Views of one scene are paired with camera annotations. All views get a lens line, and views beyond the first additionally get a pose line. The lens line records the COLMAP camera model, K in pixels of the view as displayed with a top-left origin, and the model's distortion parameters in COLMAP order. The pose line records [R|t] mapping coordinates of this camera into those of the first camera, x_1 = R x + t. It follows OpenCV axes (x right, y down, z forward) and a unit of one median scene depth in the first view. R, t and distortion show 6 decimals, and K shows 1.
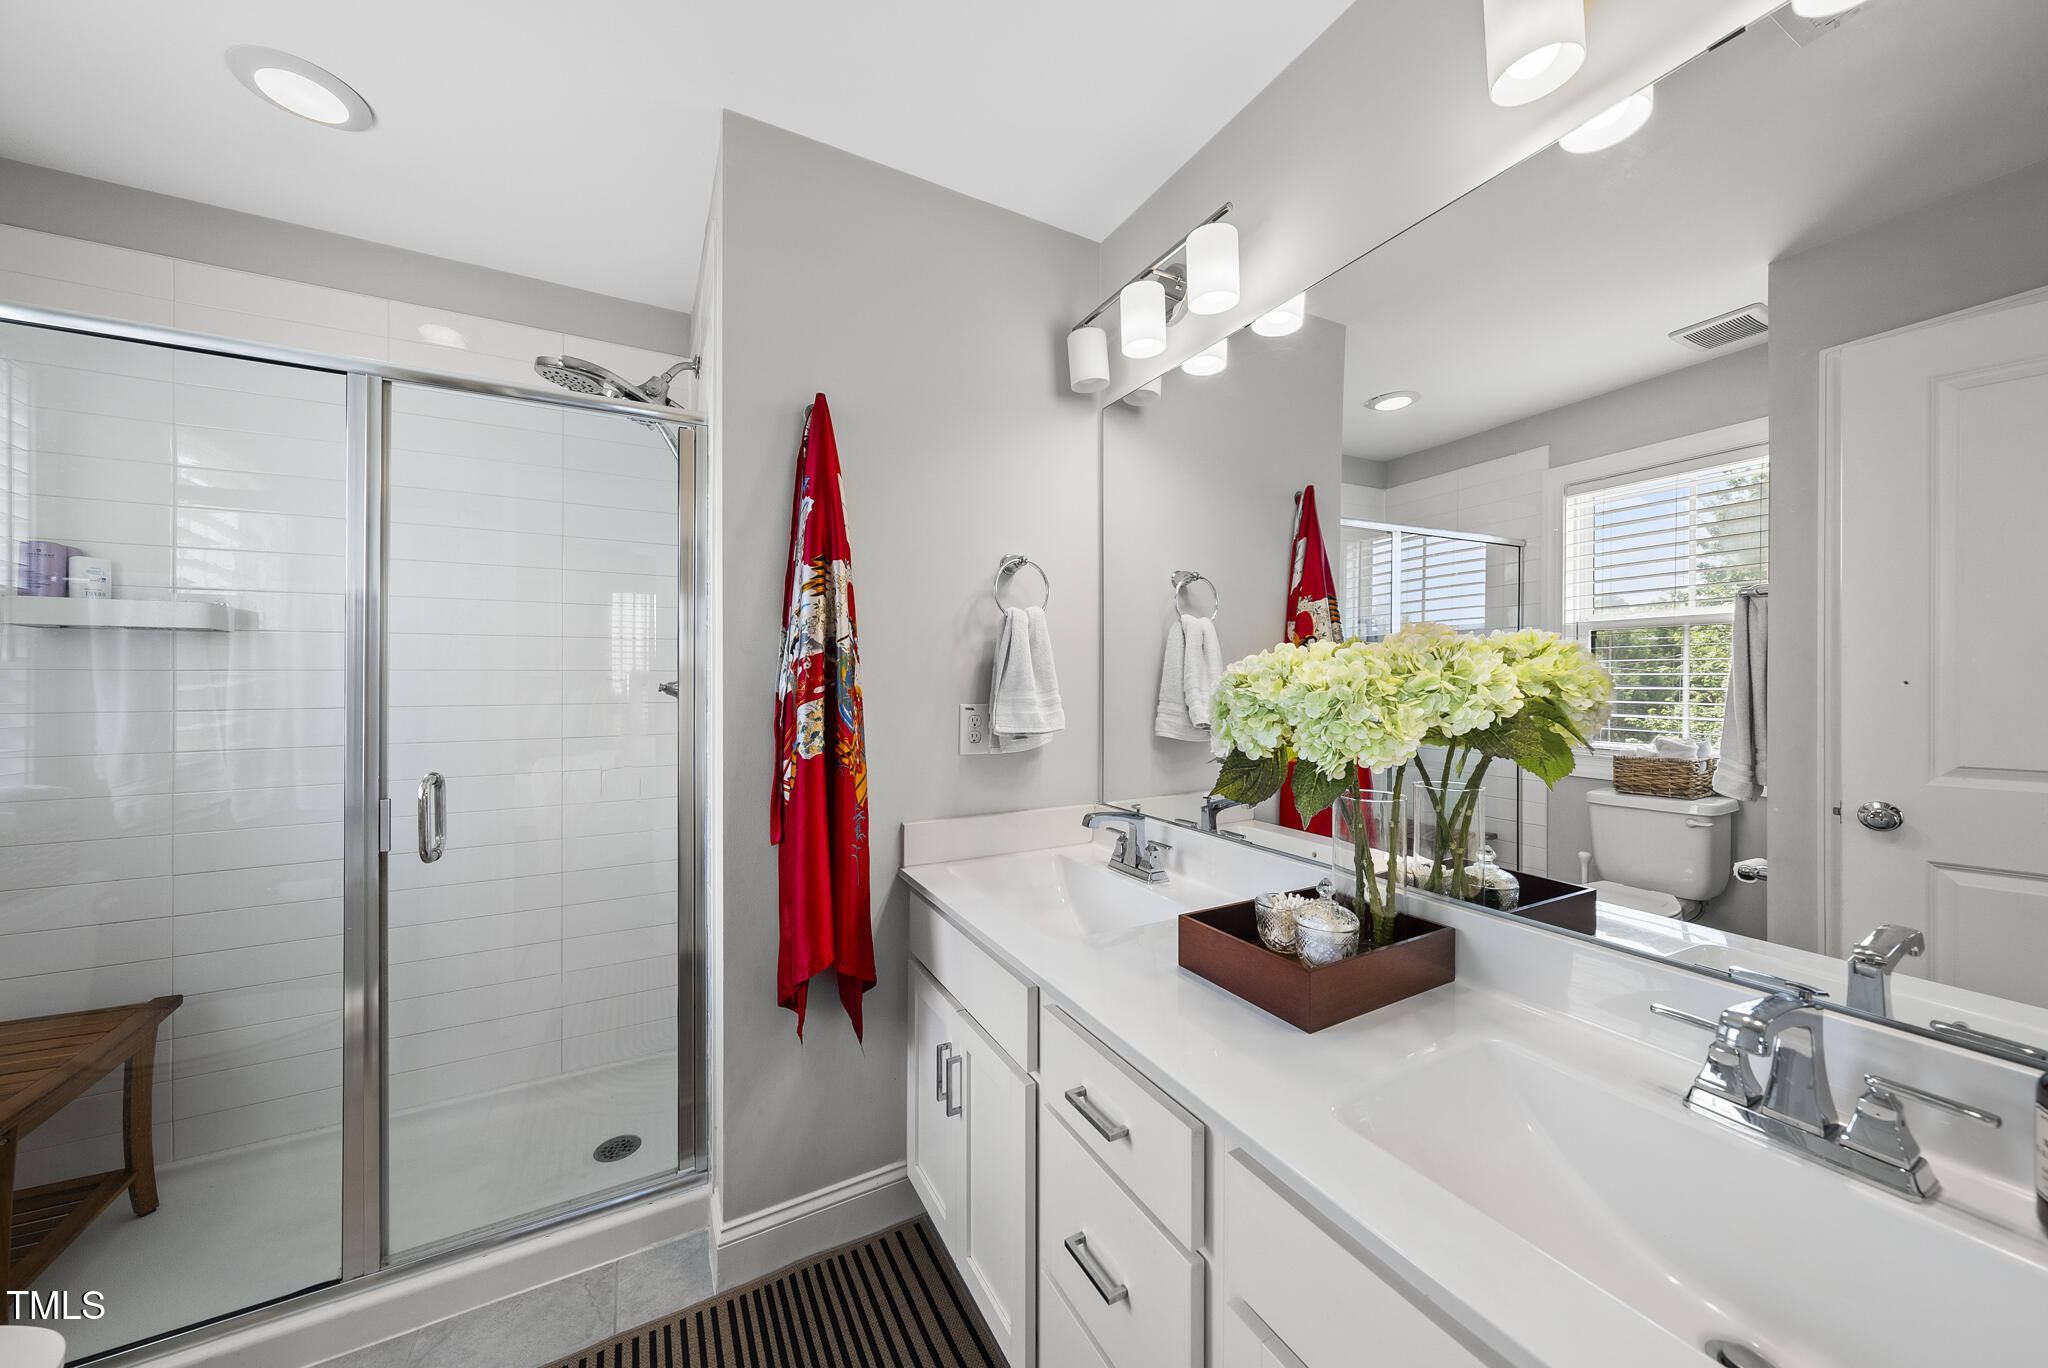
lens RADIAL K [[711.9, 0, 1031.3], [0, 711.9, 675.5], [0, 0, 1]] dist [-0.002835, 0.000128]
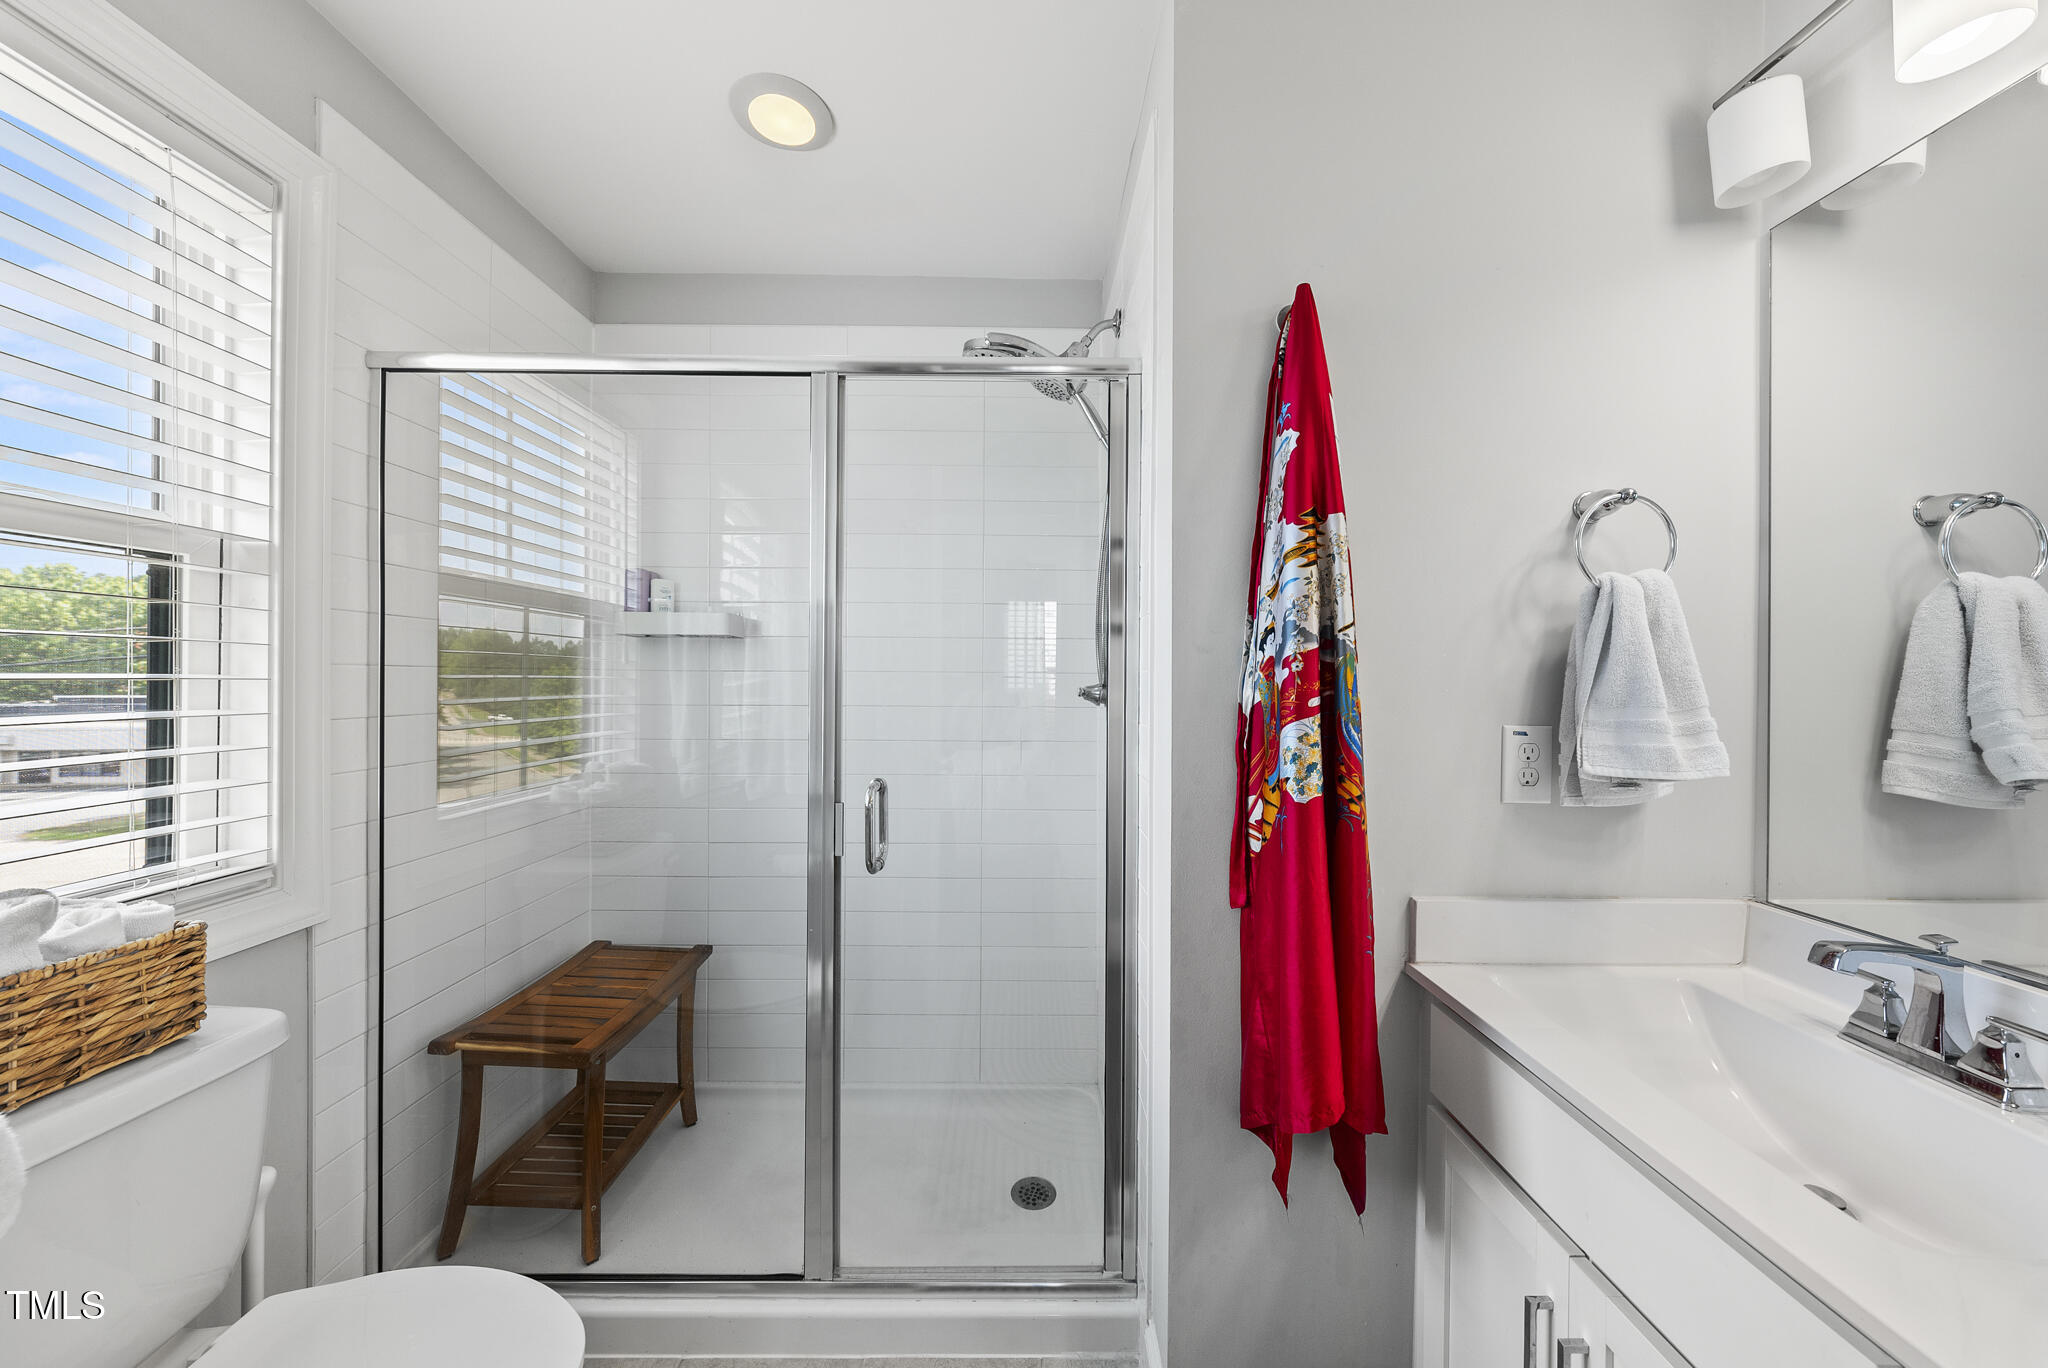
lens RADIAL K [[702.8, 0, 1030.1], [0, 702.8, 690.7], [0, 0, 1]] dist [-0.000093, 0.000399]
pose [[0.878941, 0.016014, -0.476661, -0.197259], [-0.007104, 0.999765, 0.020489, -0.002452], [0.476877, -0.014623, 0.878848, 0.249049]]
